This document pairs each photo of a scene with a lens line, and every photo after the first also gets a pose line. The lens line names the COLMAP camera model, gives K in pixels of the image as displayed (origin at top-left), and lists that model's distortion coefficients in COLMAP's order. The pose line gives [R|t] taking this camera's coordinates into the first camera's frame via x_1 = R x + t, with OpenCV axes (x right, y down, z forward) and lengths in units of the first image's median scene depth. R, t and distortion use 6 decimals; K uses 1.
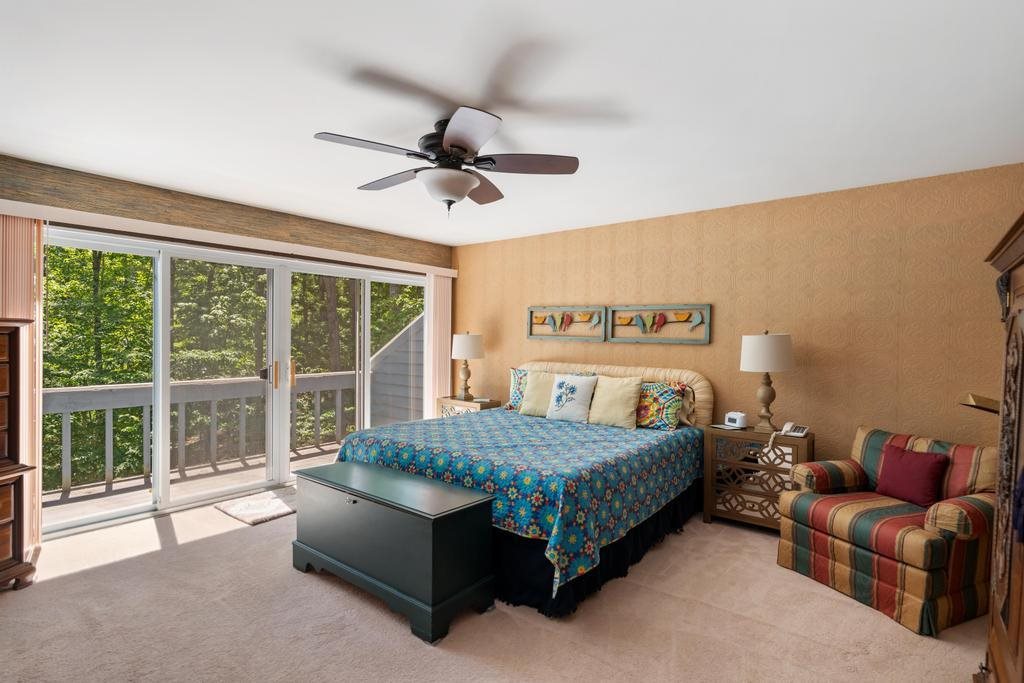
lens RADIAL K [[513.6, 0, 509.6], [0, 513.6, 345.1], [0, 0, 1]] dist [-0.019370, -0.000263]
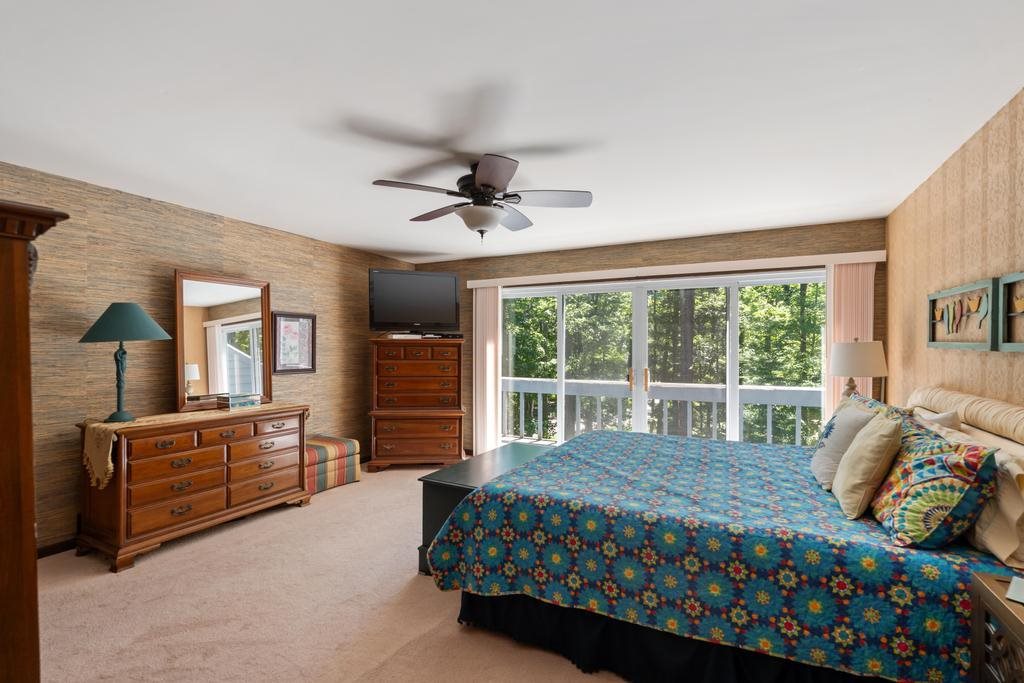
lens RADIAL K [[477.6, 0, 509.7], [0, 477.6, 345.0], [0, 0, 1]] dist [0.000291, 0.000189]
pose [[0.209565, -0.019476, -0.977601, 0.532045], [-0.009484, 0.999714, -0.021949, 0.001985], [0.977749, 0.013871, 0.209320, 0.464397]]
